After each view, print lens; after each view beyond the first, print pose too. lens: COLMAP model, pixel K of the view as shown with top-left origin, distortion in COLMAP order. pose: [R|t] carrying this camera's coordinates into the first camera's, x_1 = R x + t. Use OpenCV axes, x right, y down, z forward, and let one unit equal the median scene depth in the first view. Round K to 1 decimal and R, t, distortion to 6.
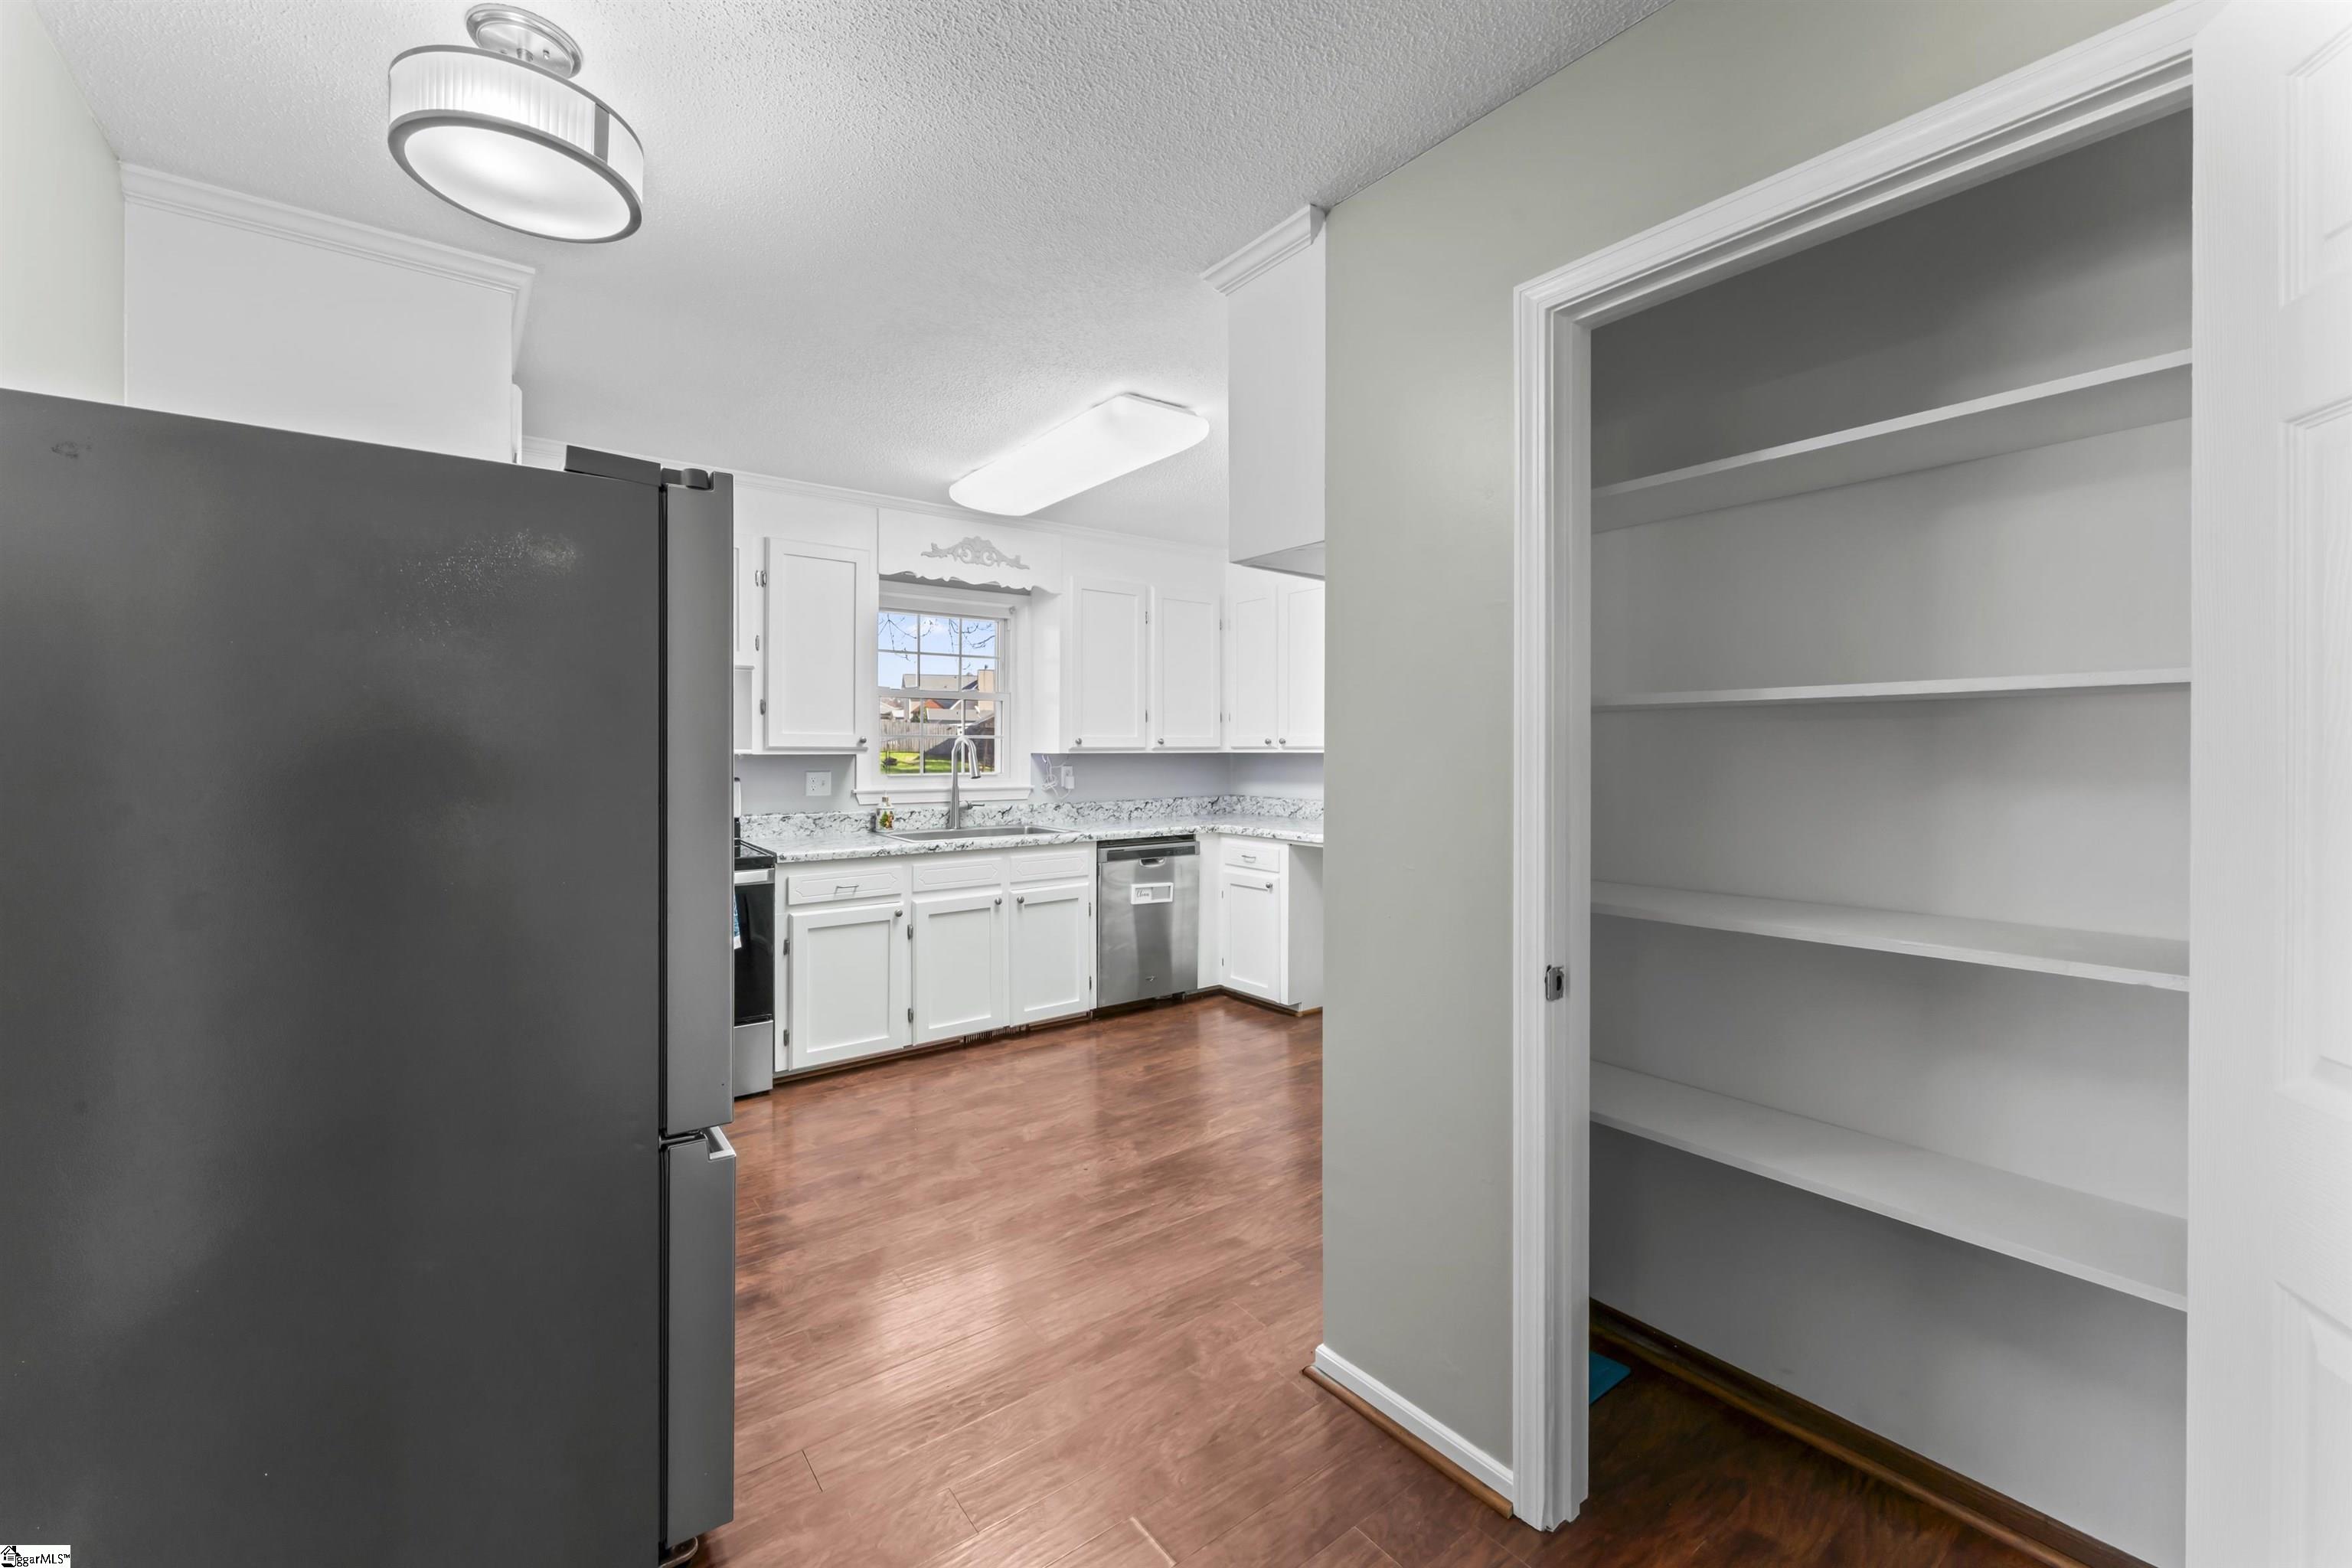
lens RADIAL K [[940.5, 0, 1168.6], [0, 940.5, 743.0], [0, 0, 1]] dist [-0.000248, 0.000002]
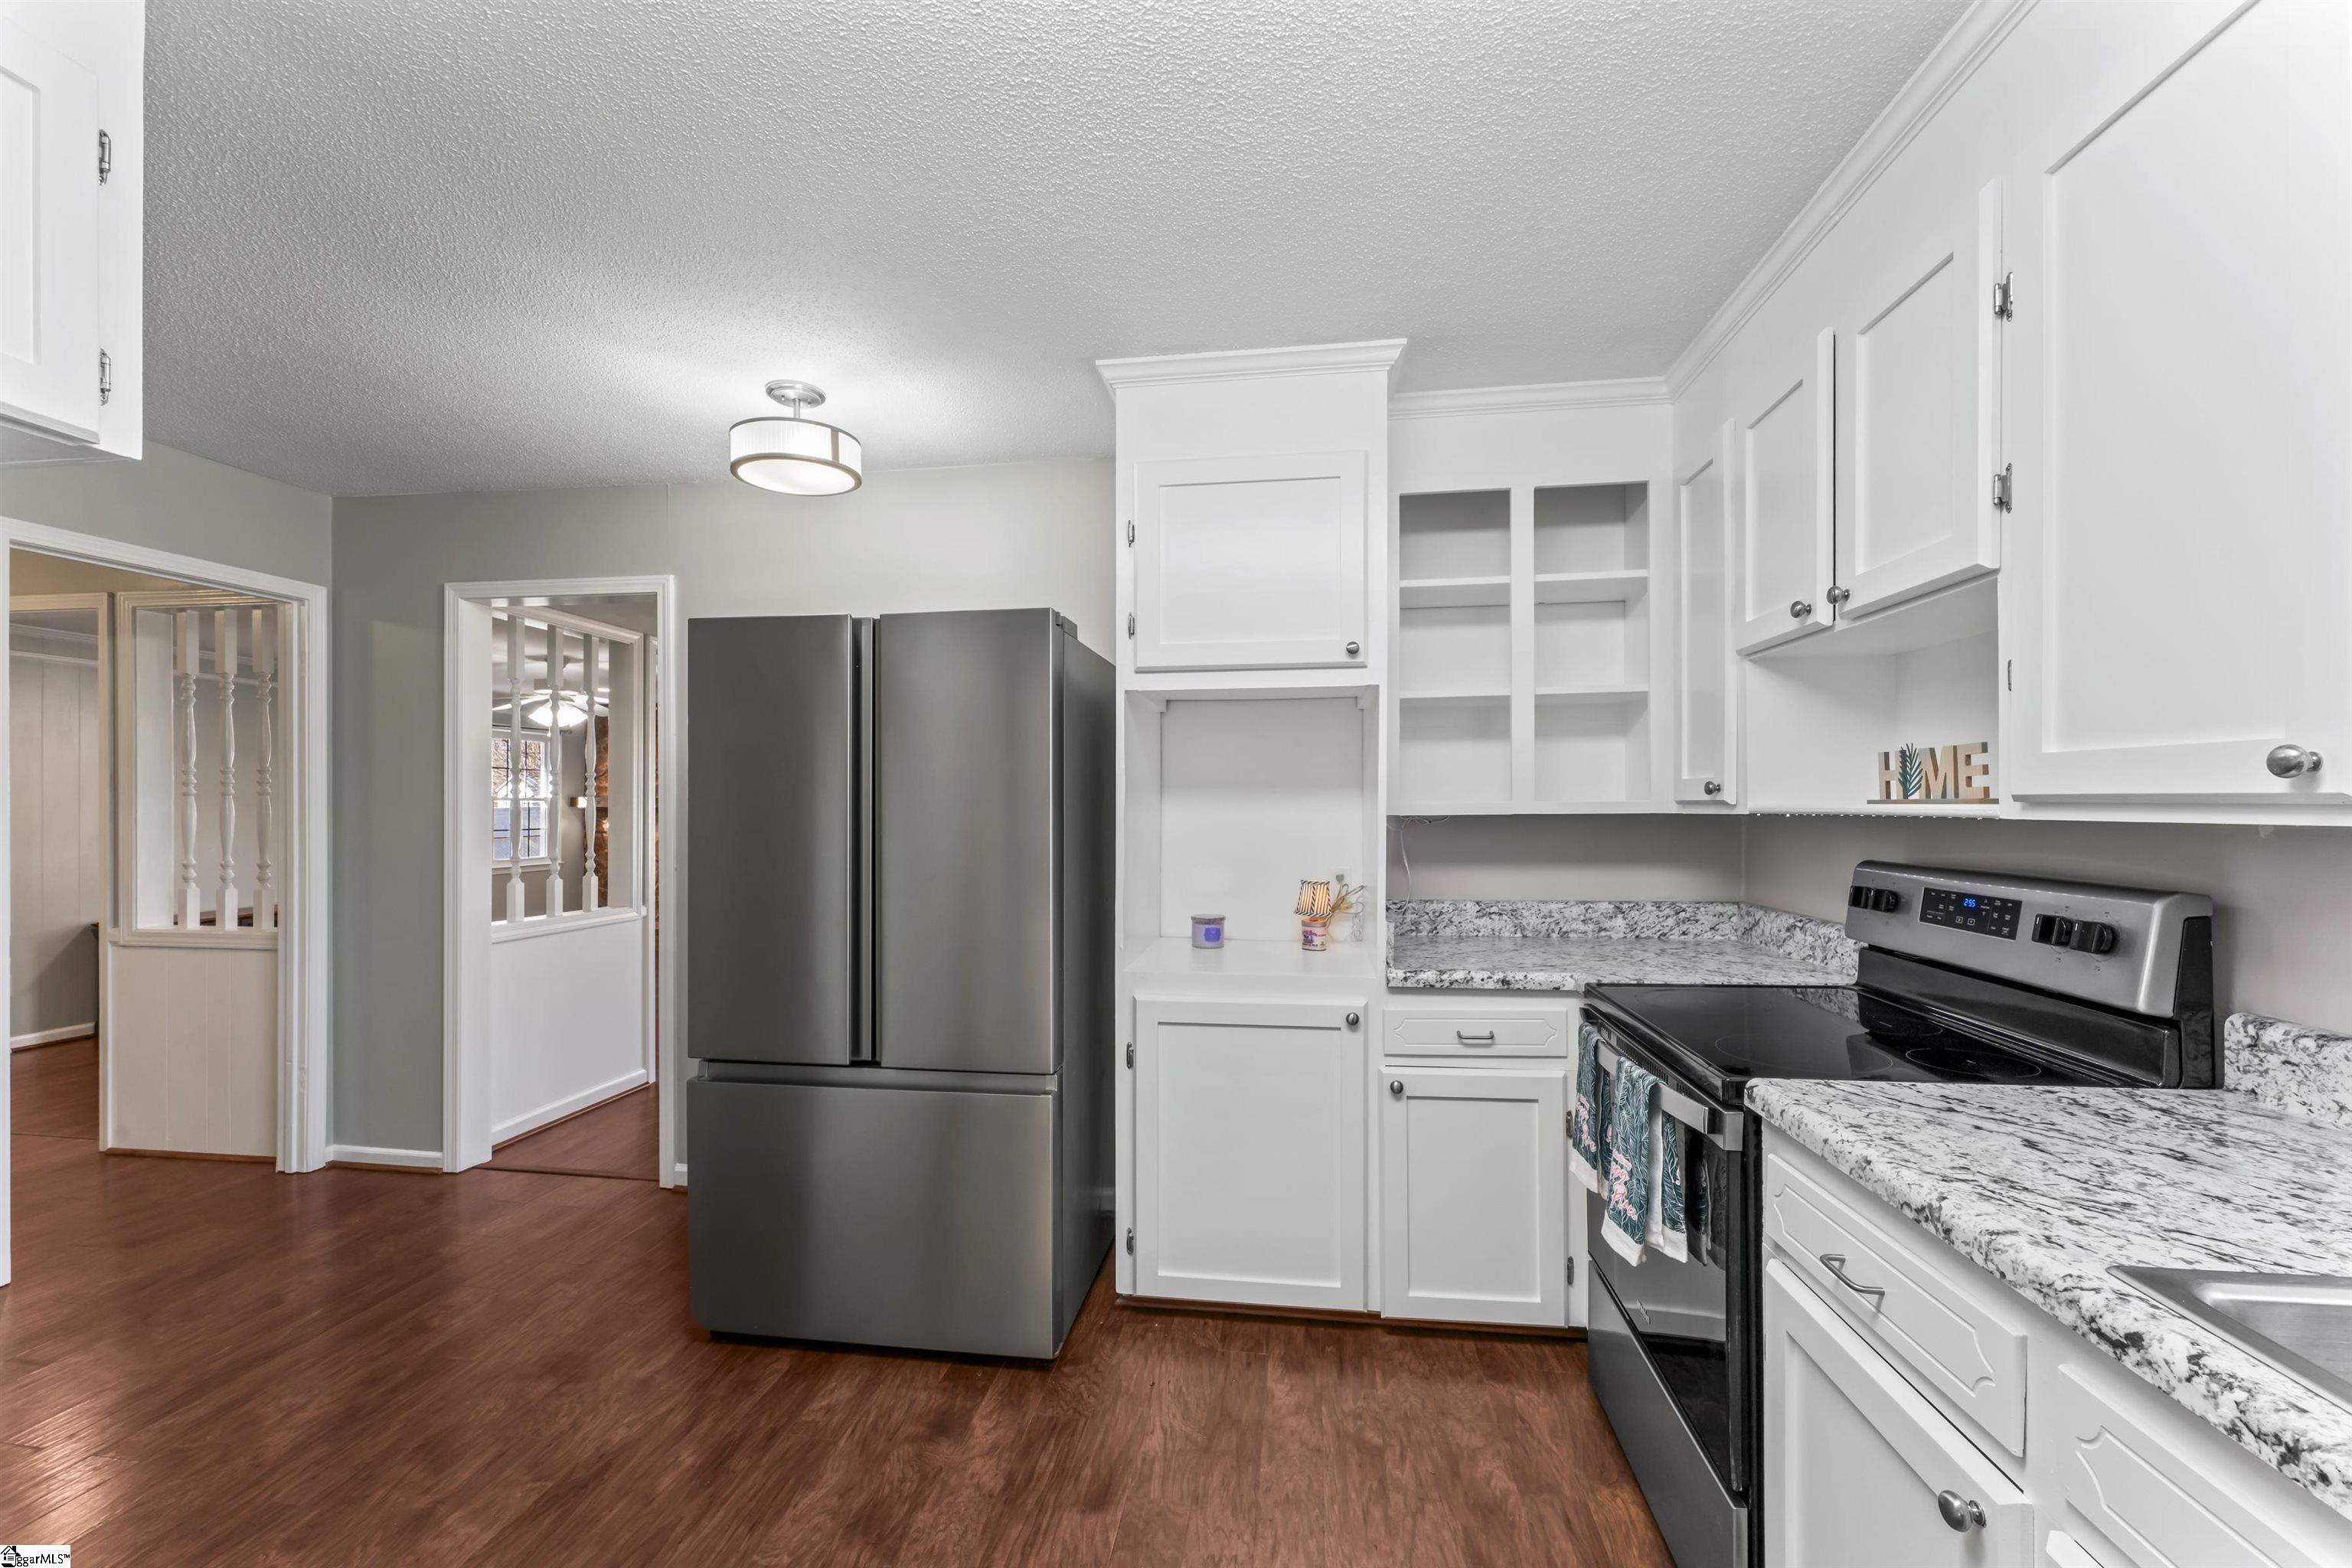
lens RADIAL K [[940.2, 0, 1179.2], [0, 940.2, 806.8], [0, 0, 1]] dist [-0.000279, -0.000128]
pose [[-0.707746, 0.000674, -0.706467, 0.010109], [0.002891, 0.999994, -0.001942, 0.006419], [0.706461, -0.003417, -0.707744, 0.876104]]
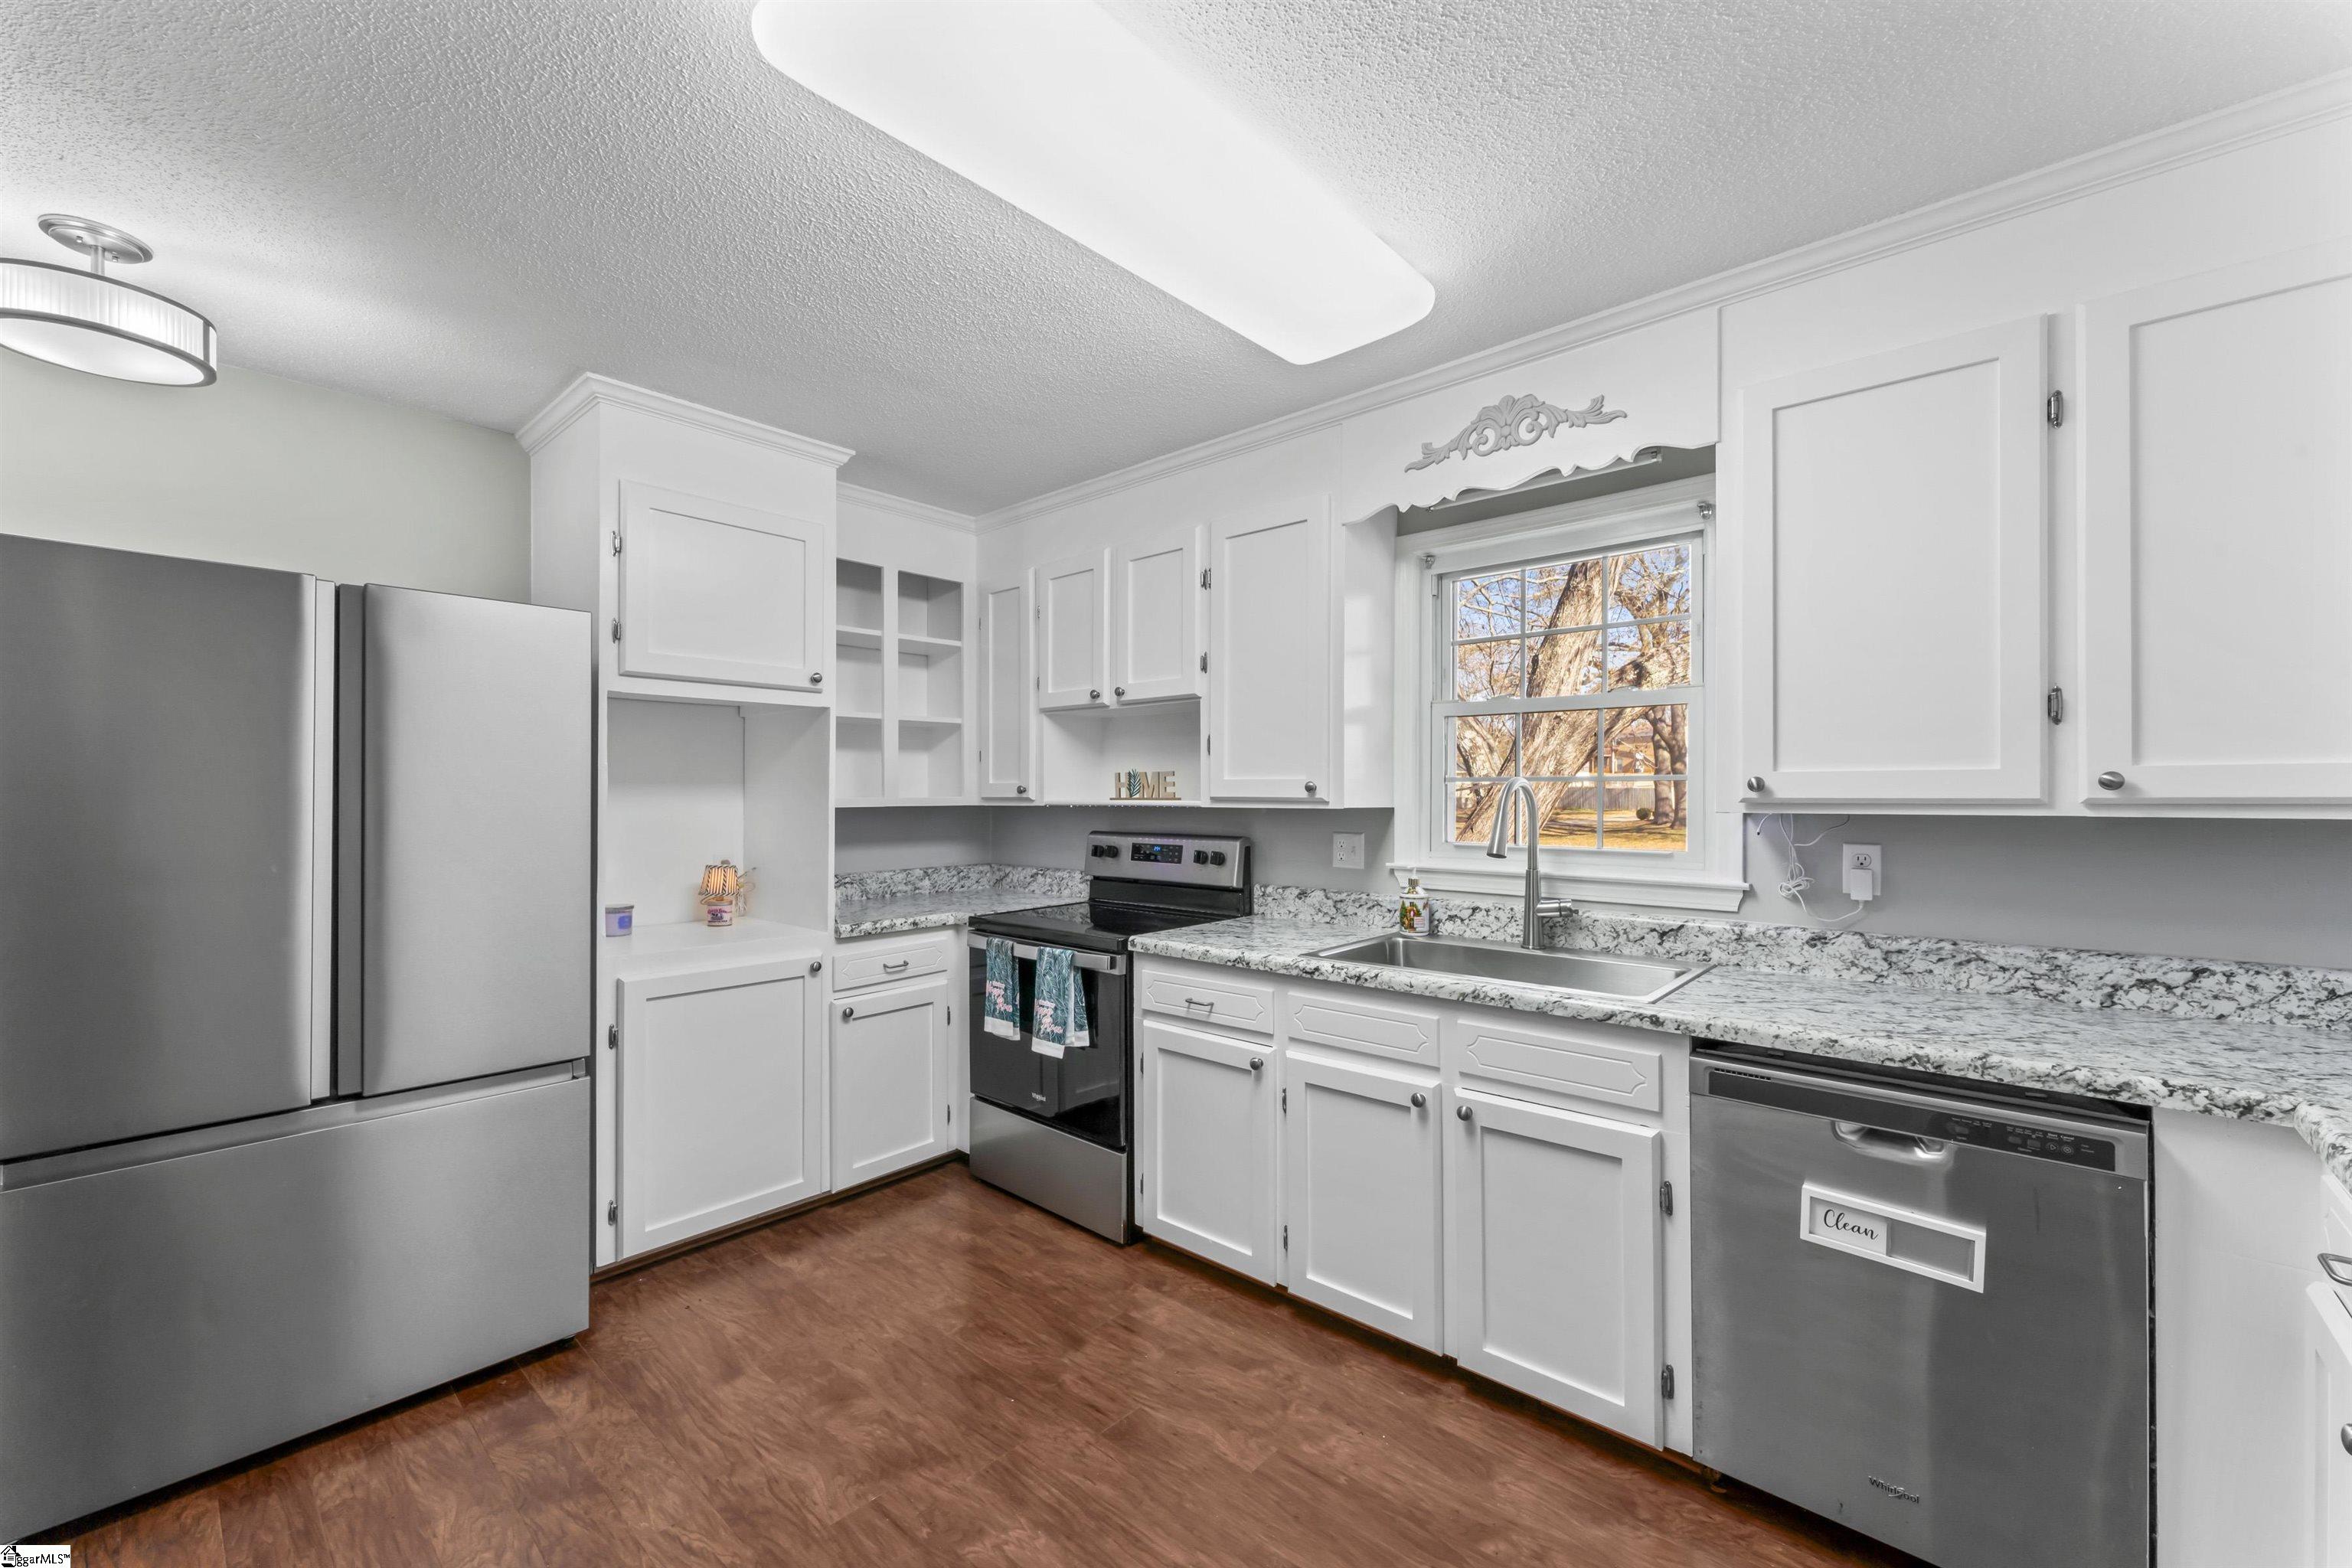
lens RADIAL K [[936.5, 0, 1181.2], [0, 936.5, 795.3], [0, 0, 1]] dist [-0.000231, 0.000038]
pose [[0.198839, -0.003785, -0.980025, 0.266309], [0.001428, 0.999993, -0.003573, 0.004236], [0.980031, -0.000690, 0.198843, 0.705122]]
